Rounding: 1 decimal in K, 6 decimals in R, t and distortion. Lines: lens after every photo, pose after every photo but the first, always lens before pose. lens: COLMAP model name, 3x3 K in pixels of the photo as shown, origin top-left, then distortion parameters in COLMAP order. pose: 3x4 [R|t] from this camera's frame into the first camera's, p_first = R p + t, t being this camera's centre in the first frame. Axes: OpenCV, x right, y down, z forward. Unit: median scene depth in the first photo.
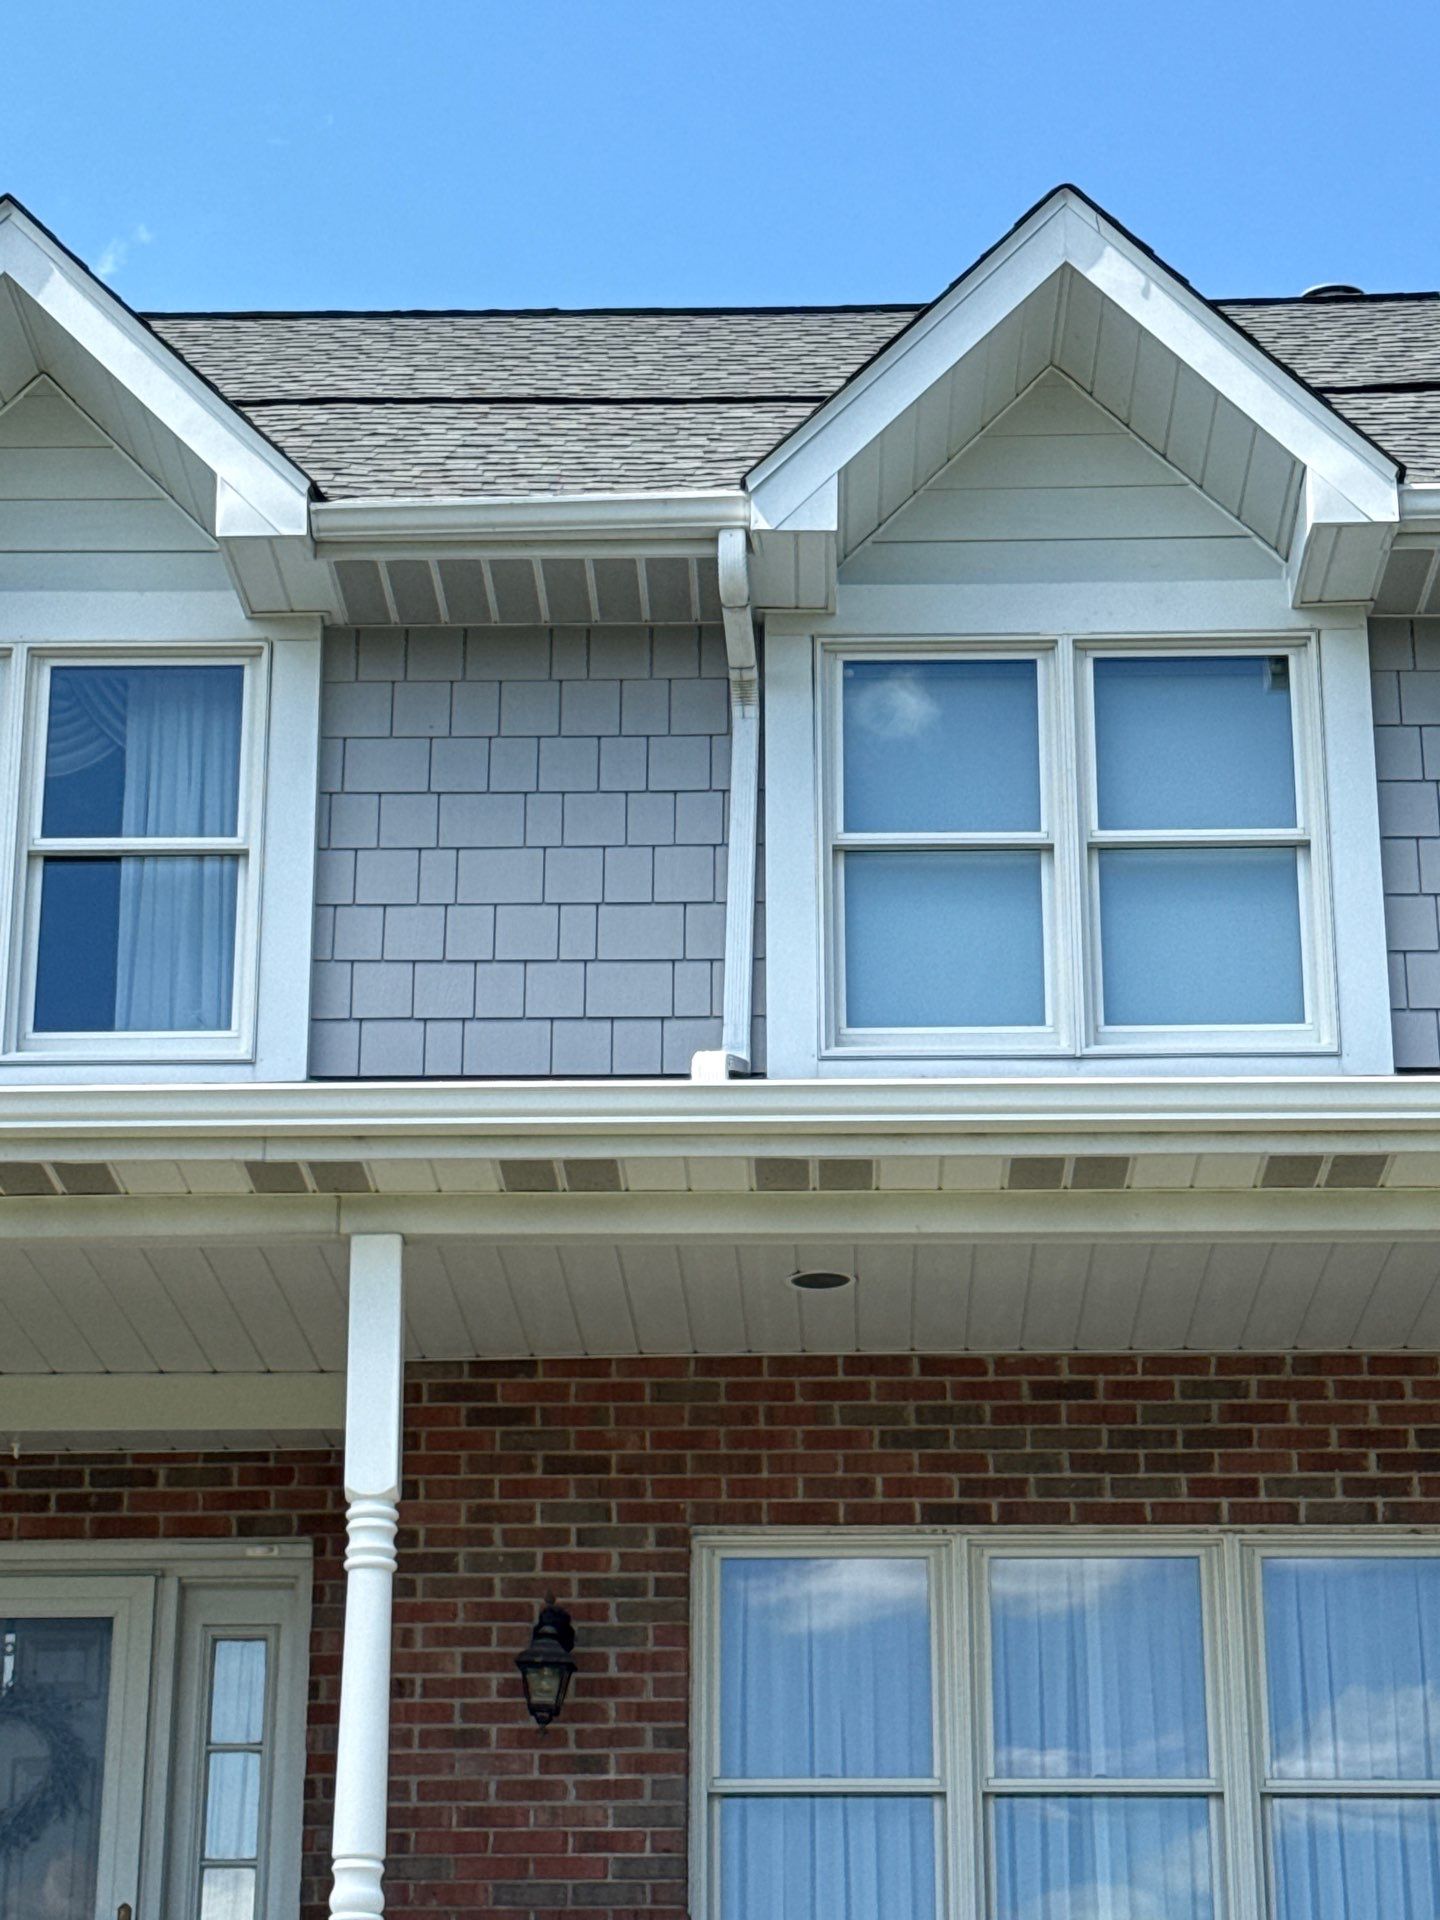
lens RADIAL K [[3892.3, 0, 718.1], [0, 3892.3, 972.4], [0, 0, 1]] dist [0.015656, 0.000000]
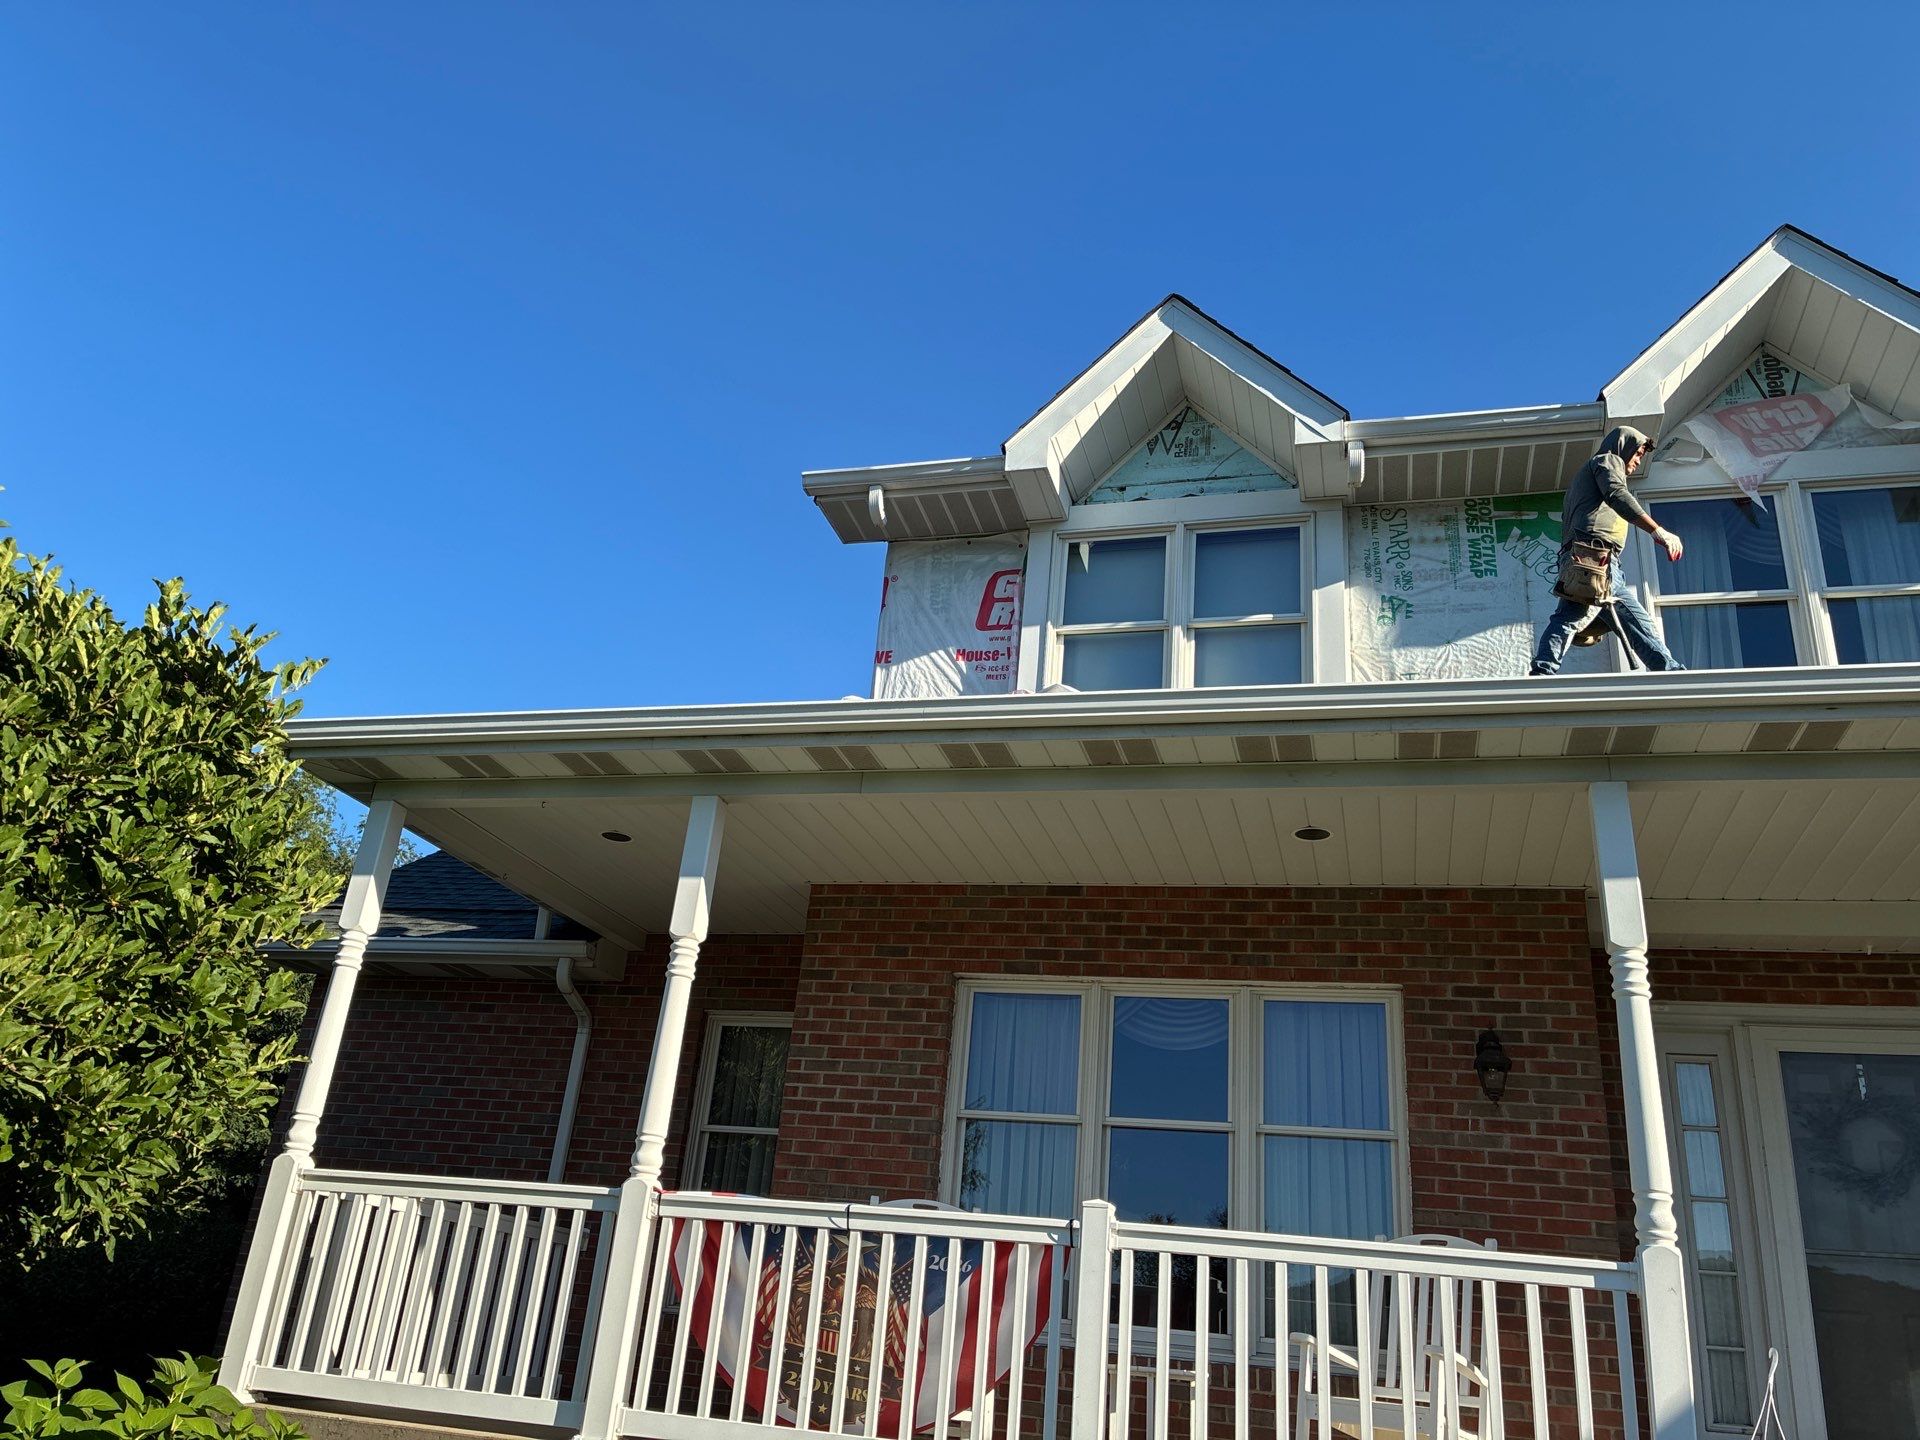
lens RADIAL K [[1423.2, 0, 958.5], [0, 1423.2, 715.9], [0, 0, 1]] dist [0.037066, -0.039355]
pose [[0.966793, -0.020898, -0.254706, -0.408013], [0.003877, 0.997736, -0.067145, 0.066250], [0.255532, 0.063927, 0.964685, 0.328927]]
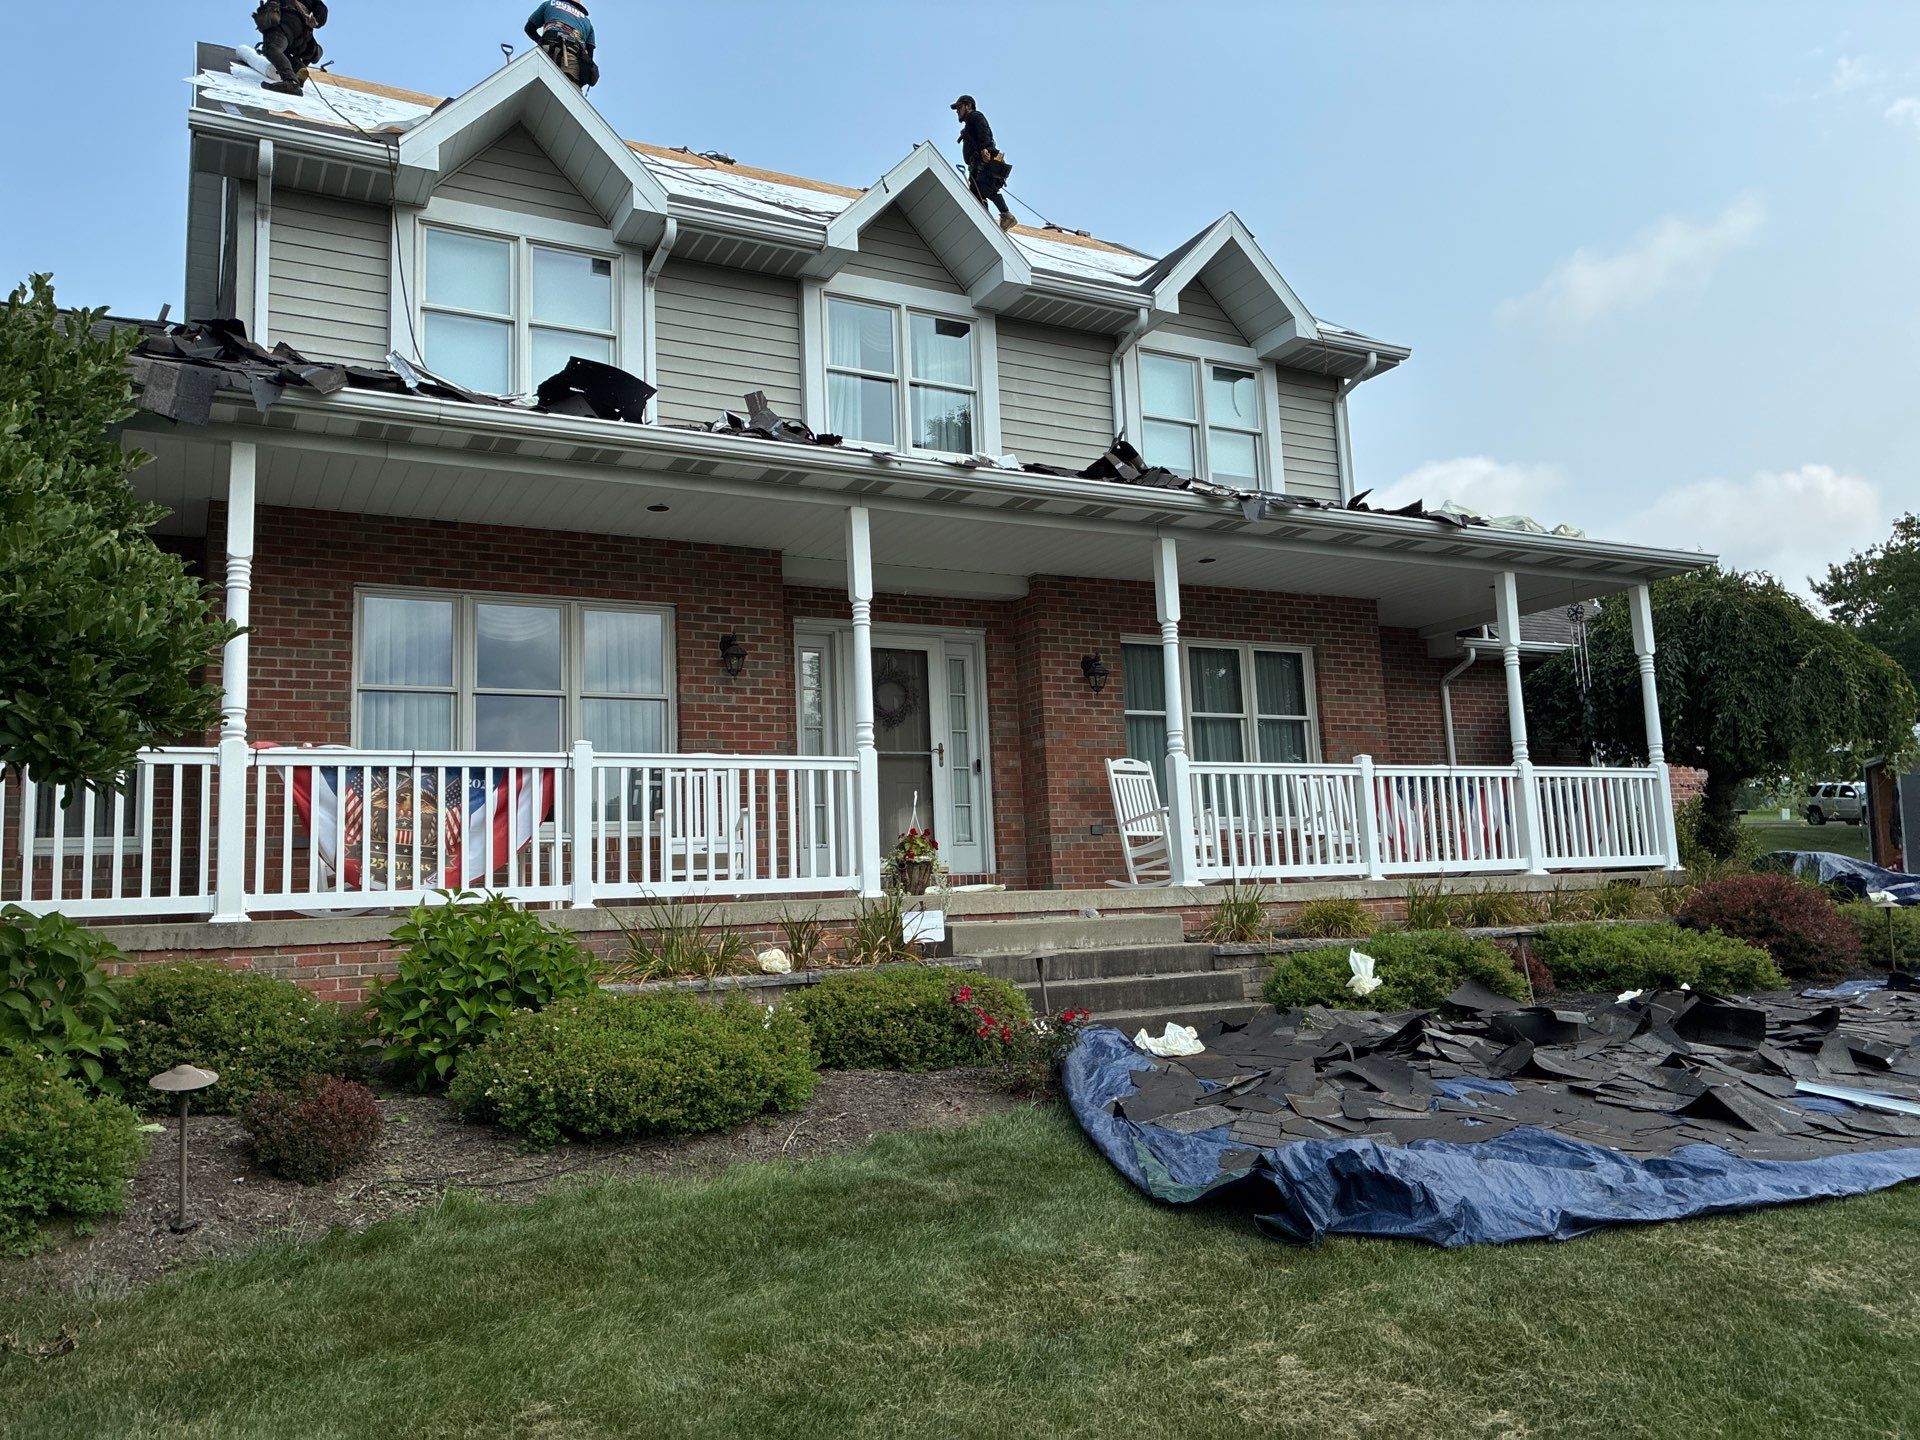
lens RADIAL K [[1465.8, 0, 938.8], [0, 1465.8, 702.3], [0, 0, 1]] dist [0.054030, -0.064577]
pose [[0.867134, 0.031497, 0.497079, -0.730744], [-0.136104, 0.974999, 0.175648, 0.006303], [-0.479119, -0.219965, 0.849742, 0.031686]]
